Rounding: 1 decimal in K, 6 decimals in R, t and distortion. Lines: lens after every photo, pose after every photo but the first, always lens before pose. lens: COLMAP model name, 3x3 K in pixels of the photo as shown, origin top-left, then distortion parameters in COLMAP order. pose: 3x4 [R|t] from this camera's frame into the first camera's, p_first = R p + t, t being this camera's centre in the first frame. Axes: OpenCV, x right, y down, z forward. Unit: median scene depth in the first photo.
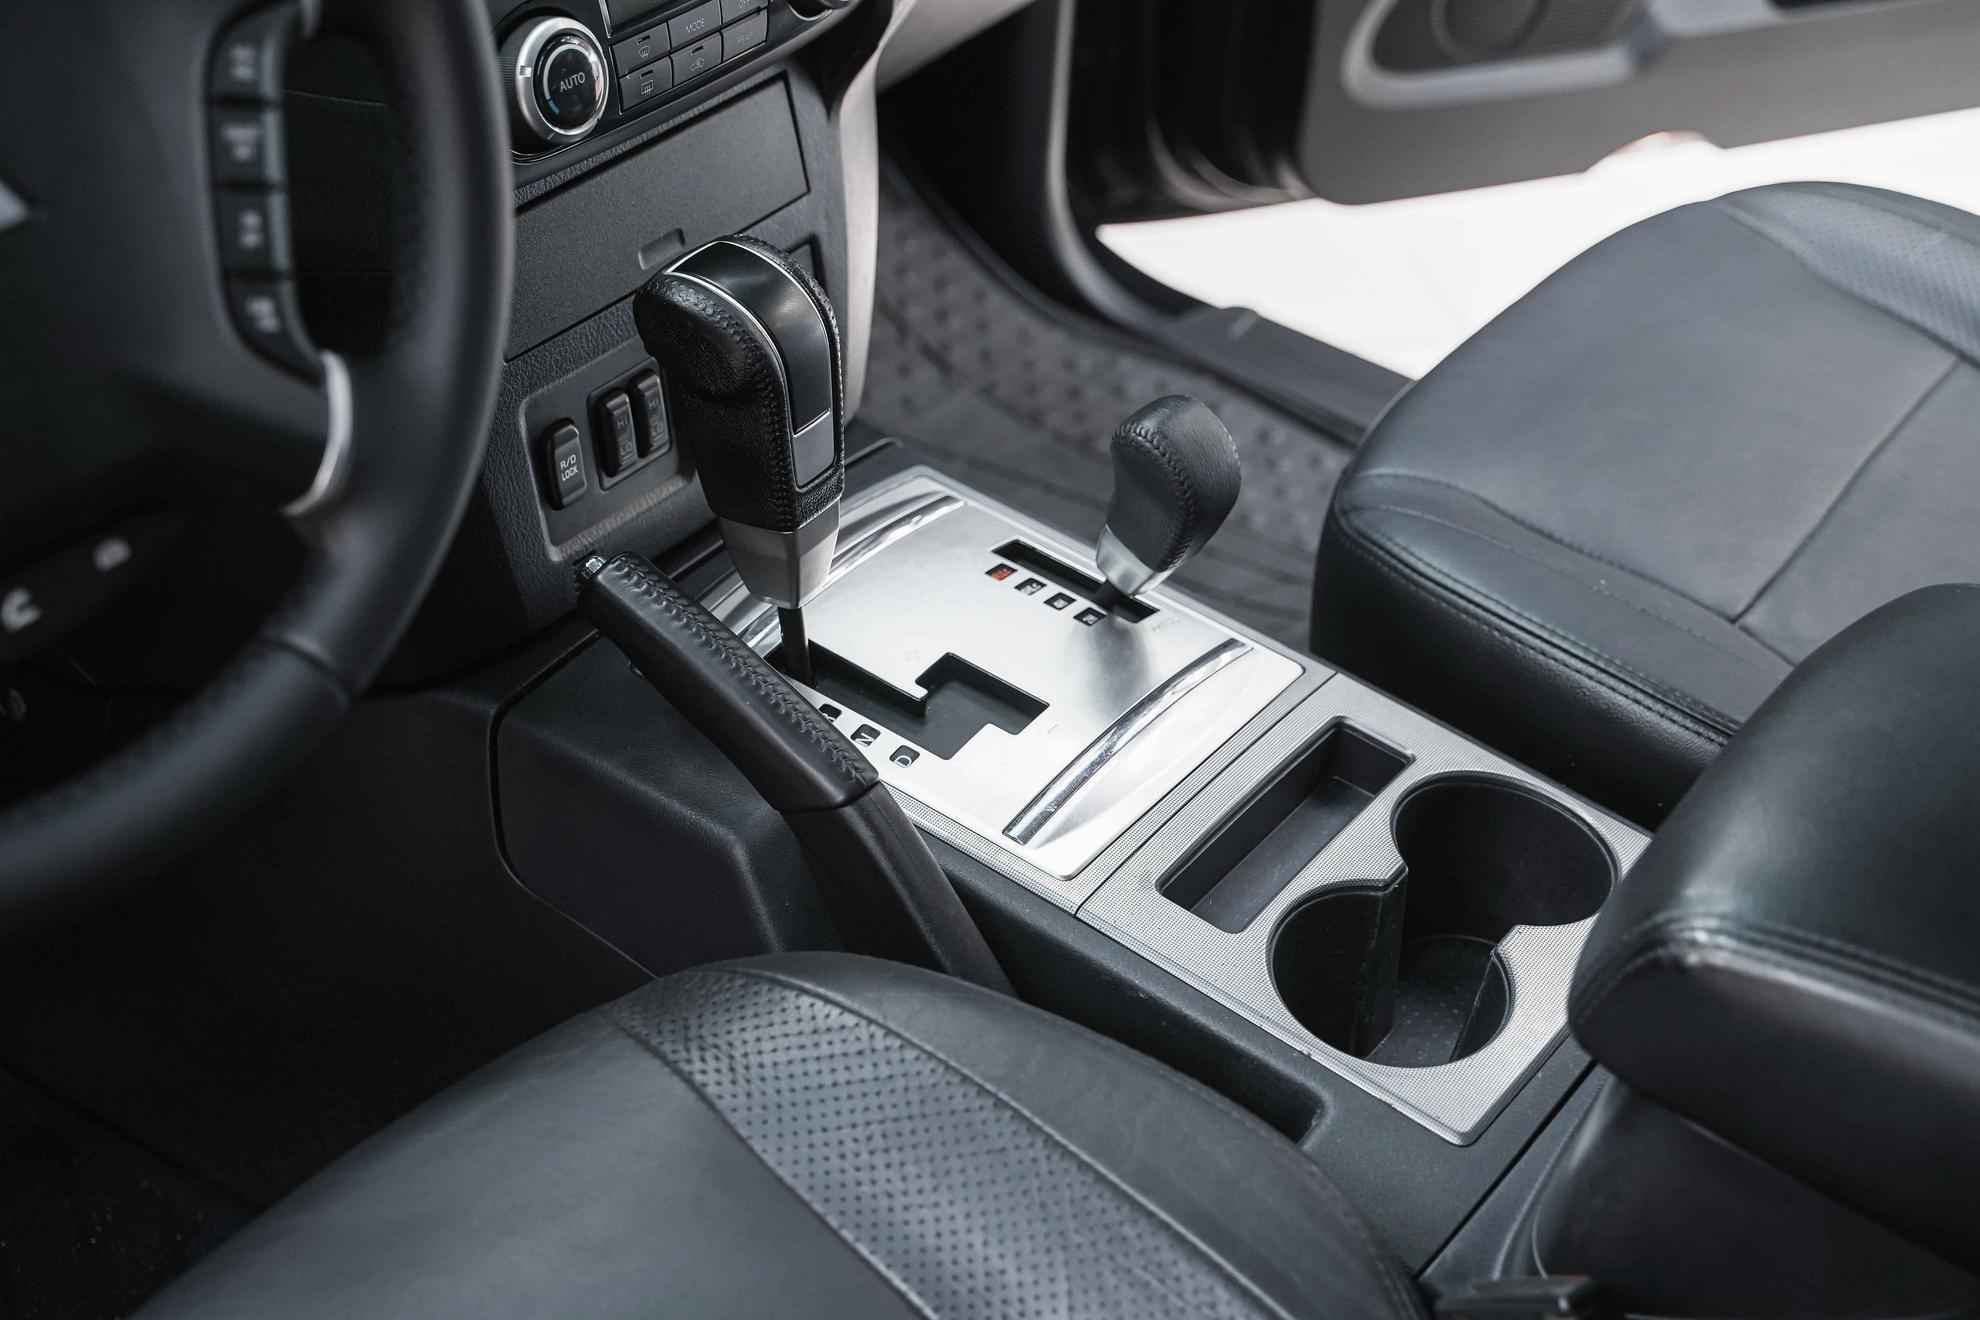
lens RADIAL K [[2797.0, 0, 990.0], [0, 2797.0, 660.0], [0, 0, 1]] dist [-0.021288, -0.019930]
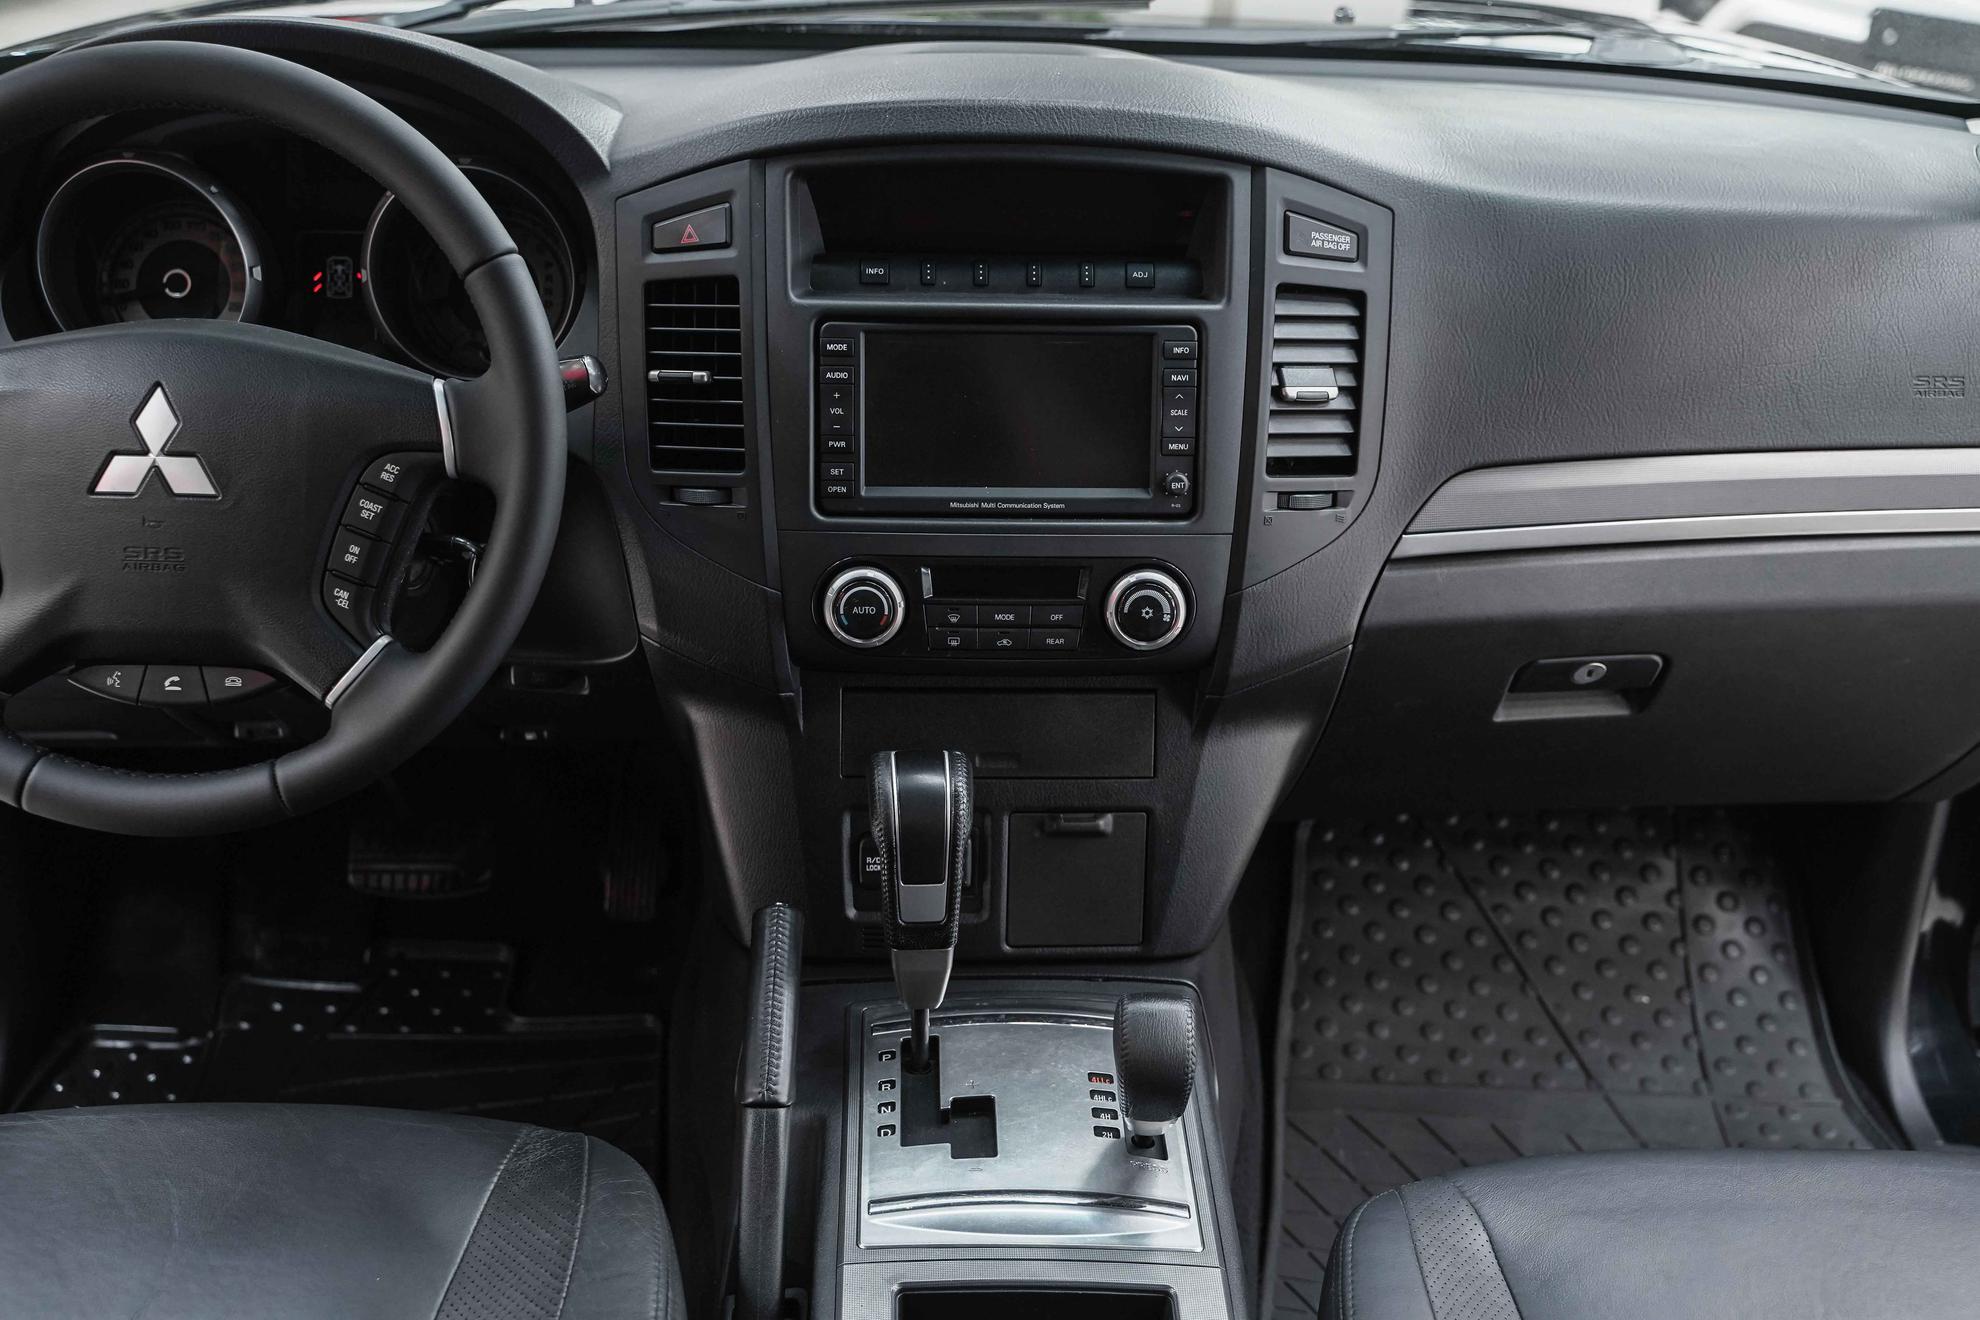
lens RADIAL K [[2249.1, 0, 932.1], [0, 2249.1, 658.8], [0, 0, 1]] dist [0.000786, -0.003479]
pose [[0.620133, 0.320421, -0.716076, 0.694510], [-0.470052, 0.882555, -0.012158, -0.166242], [0.628081, 0.344133, 0.697916, 0.145162]]
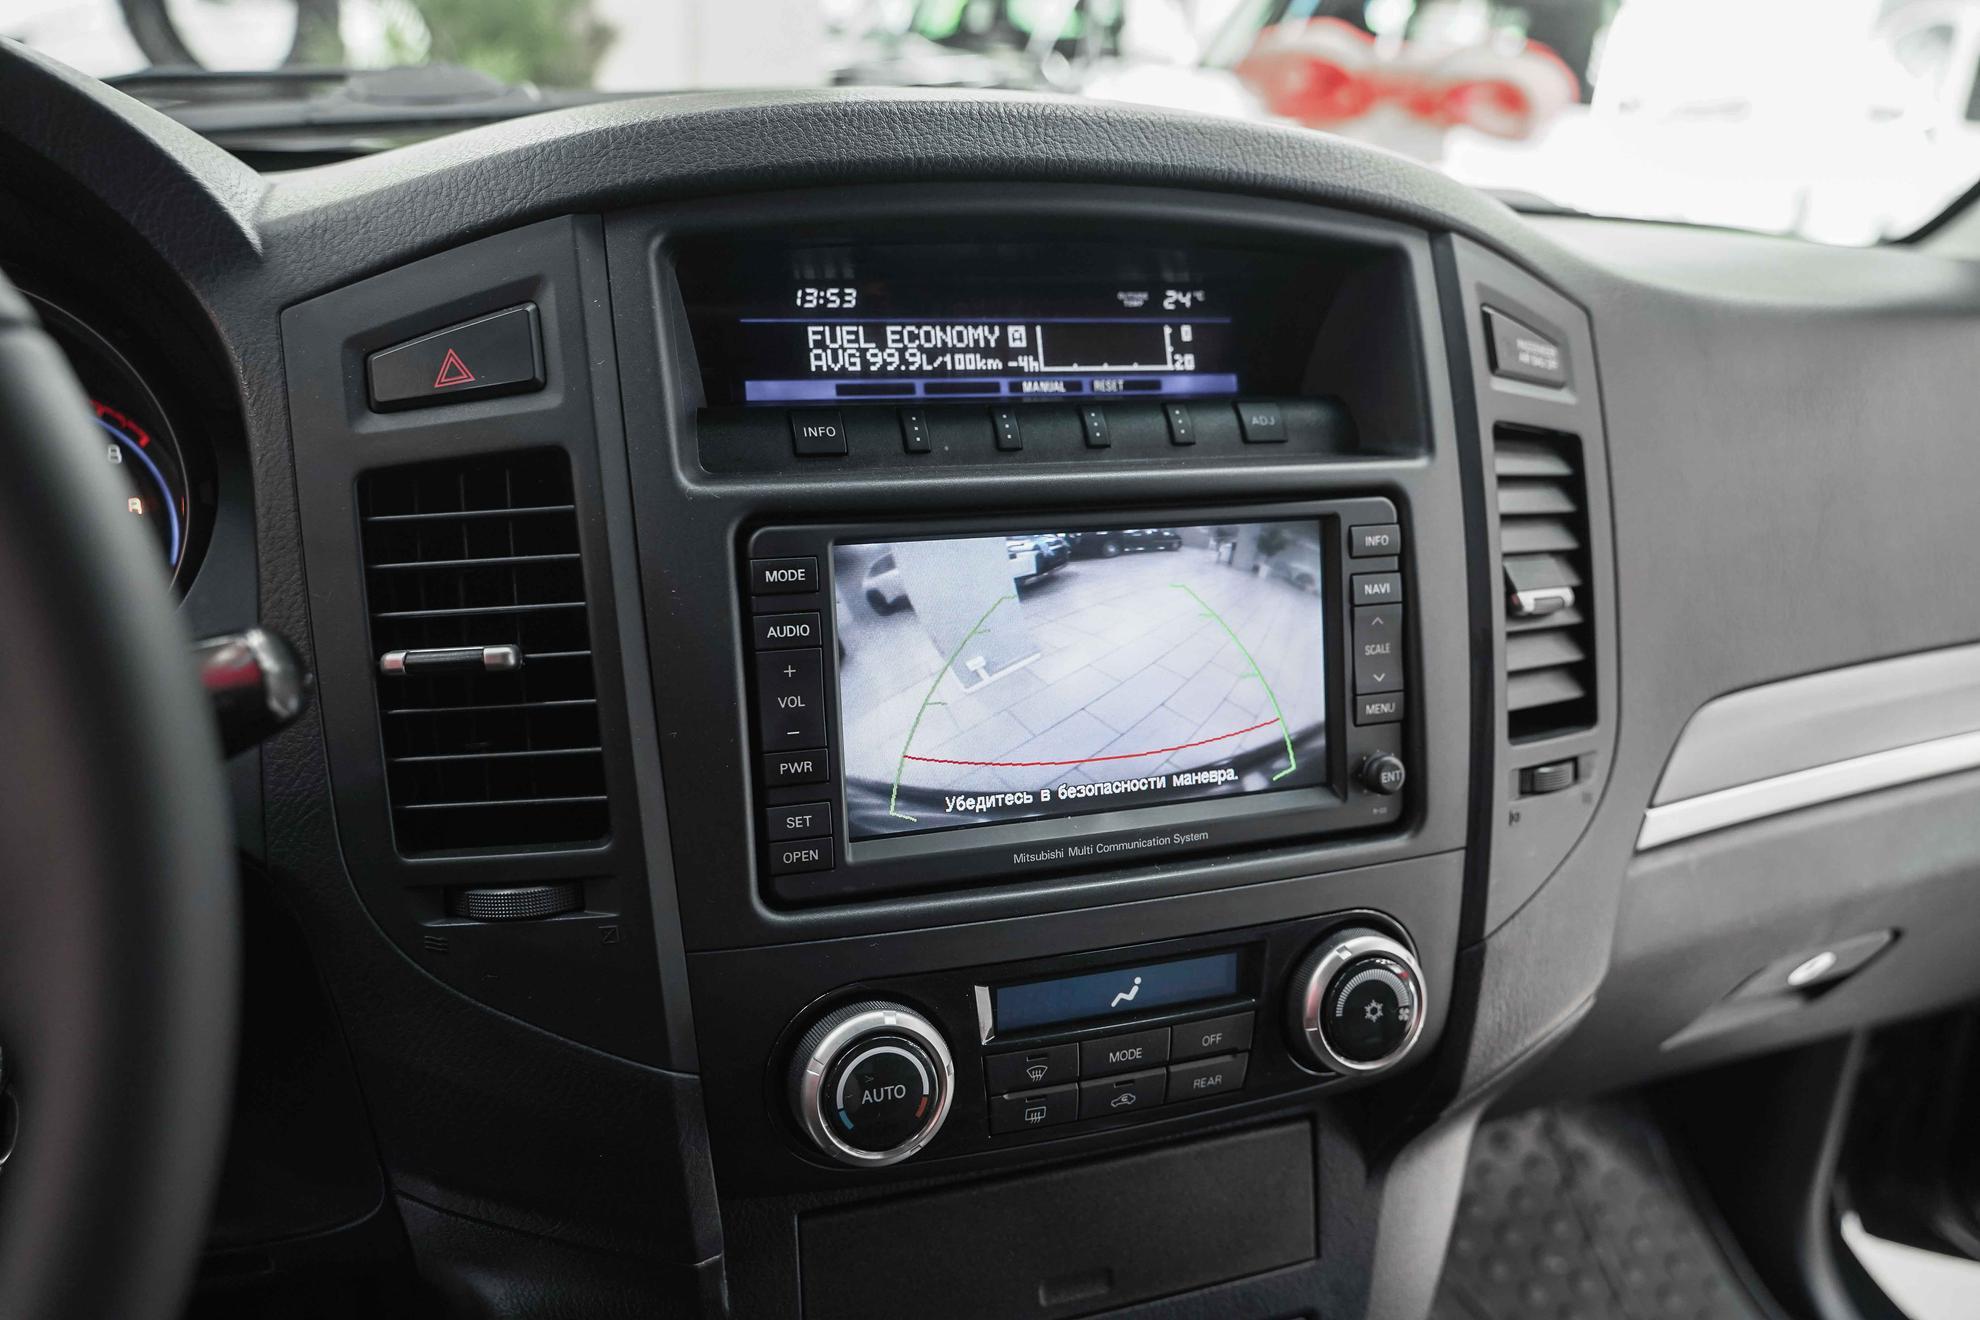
lens RADIAL K [[1632.1, 0, 990.0], [0, 1632.1, 660.0], [0, 0, 1]] dist [-0.016093, 0.008357]
pose [[0.836953, 0.181841, -0.516181, 0.076072], [-0.340833, 0.911134, -0.231663, -0.198442], [0.428185, 0.369822, 0.824554, 0.534575]]
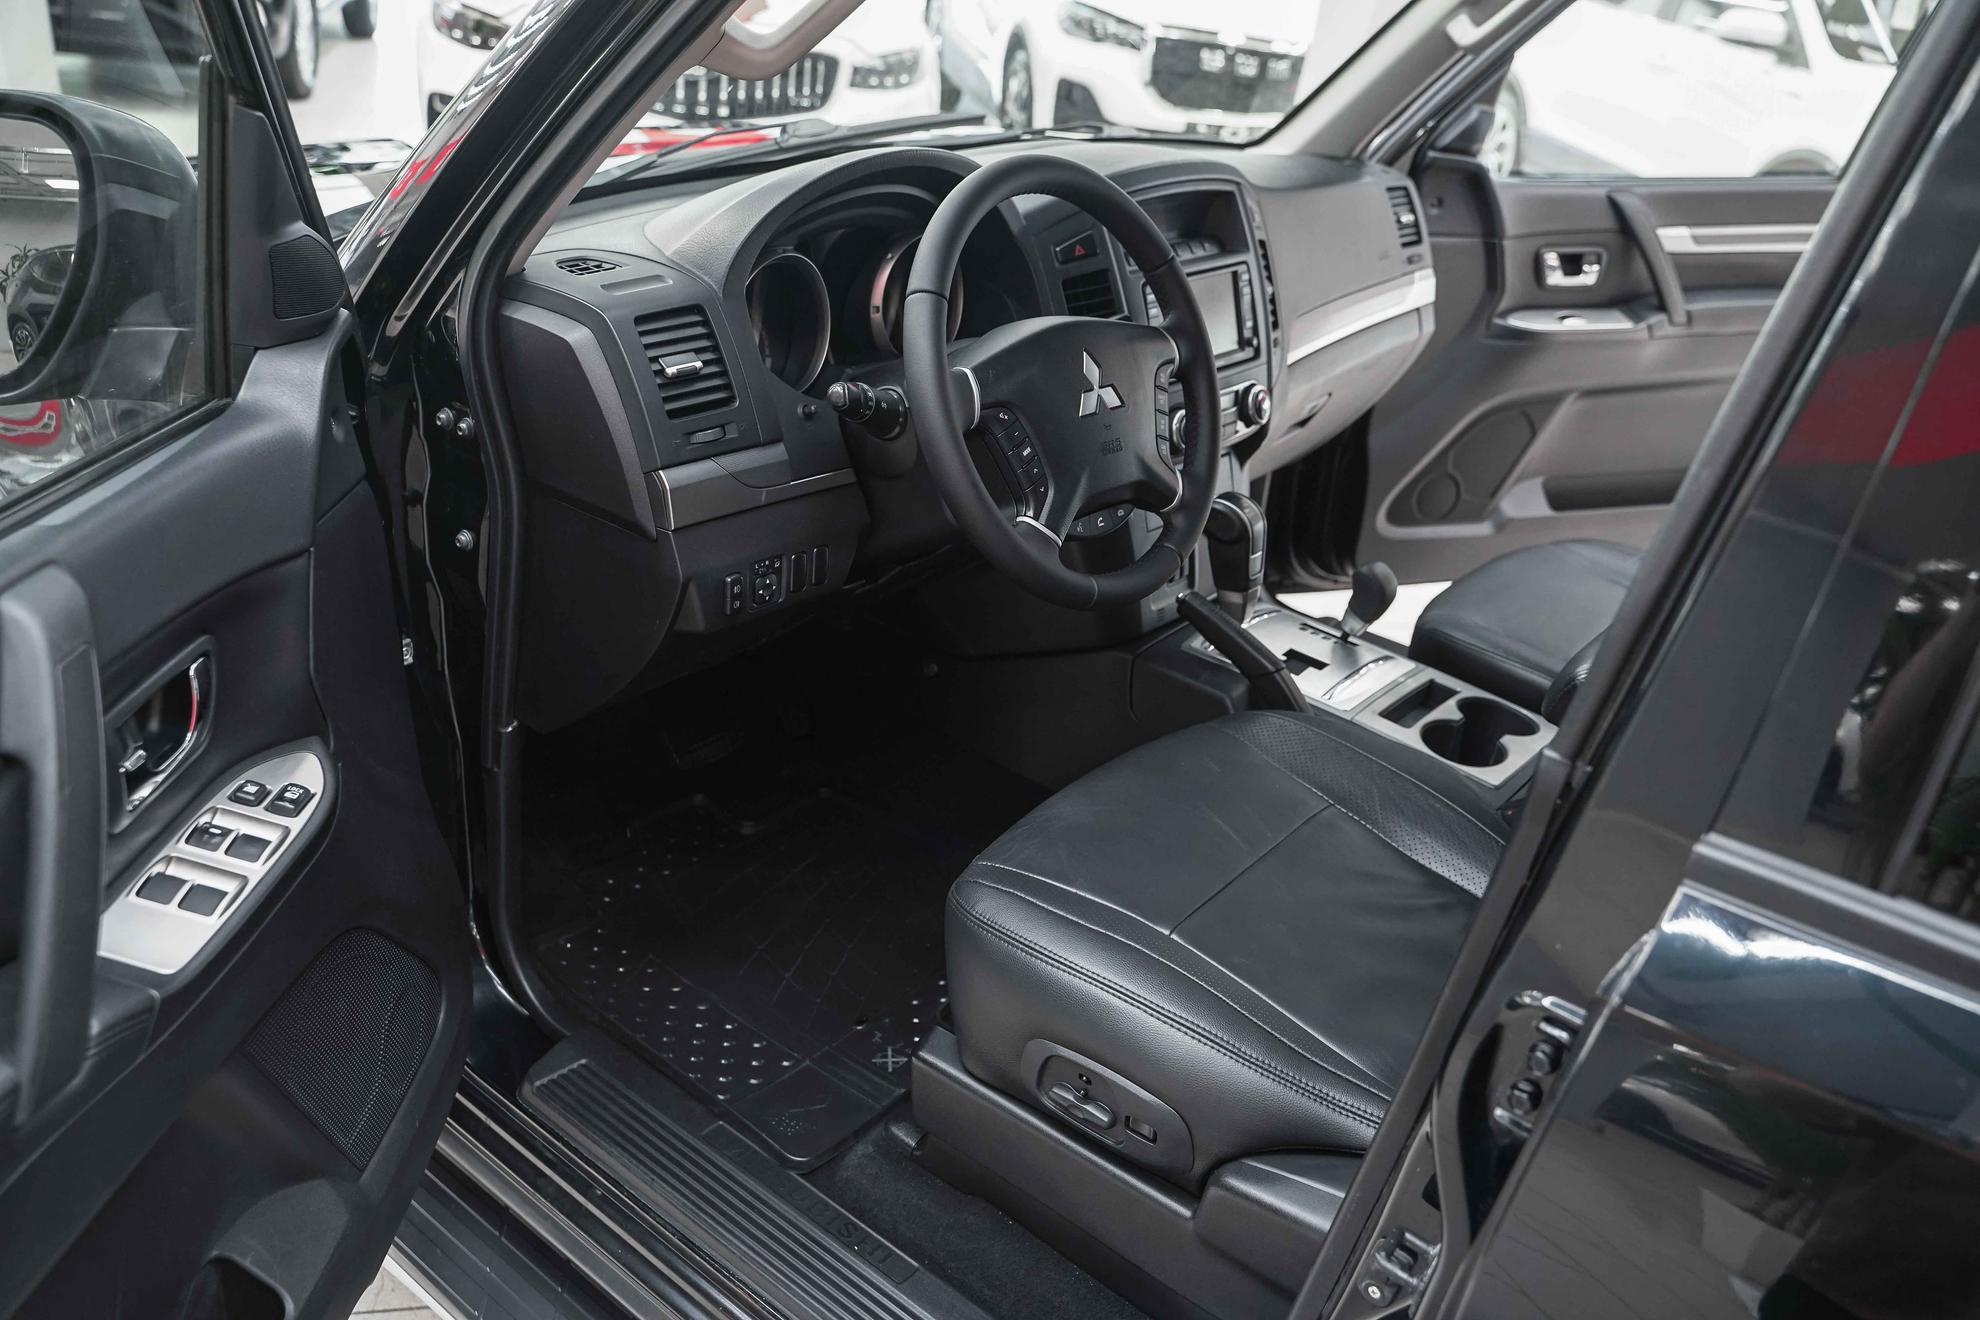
lens RADIAL K [[1632.1, 0, 990.0], [0, 1632.1, 660.0], [0, 0, 1]] dist [-0.016093, 0.008357]
pose [[0.999100, 0.022186, -0.036159, -0.259342], [-0.029569, 0.975375, -0.218561, 0.378520], [0.030419, 0.219433, 0.975153, -0.596000]]
